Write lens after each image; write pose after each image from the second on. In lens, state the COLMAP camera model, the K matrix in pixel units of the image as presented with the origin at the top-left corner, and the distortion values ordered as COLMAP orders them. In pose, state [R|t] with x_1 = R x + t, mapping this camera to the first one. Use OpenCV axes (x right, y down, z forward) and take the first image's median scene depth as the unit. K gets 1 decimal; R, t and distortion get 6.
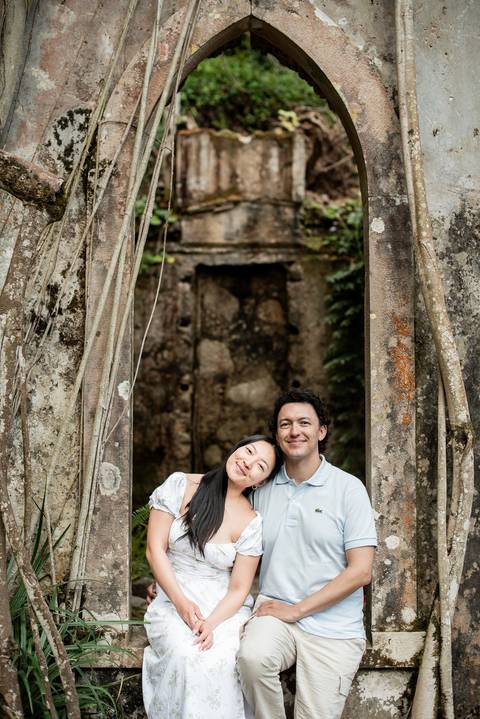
lens RADIAL K [[1012.3, 0, 240.0], [0, 1012.3, 359.5], [0, 0, 1]] dist [-0.137934, 0.062058]
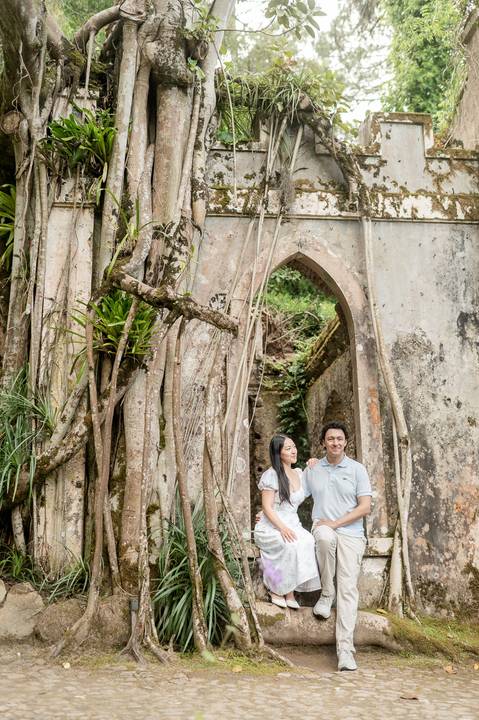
lens RADIAL K [[688.3, 0, 239.5], [0, 688.3, 360.0], [0, 0, 1]] dist [-0.000212, -0.001212]
pose [[0.996501, 0.003876, 0.083495, -0.247248], [0.010689, 0.984812, -0.173292, 0.149044], [-0.082899, 0.173578, 0.981325, -0.432933]]
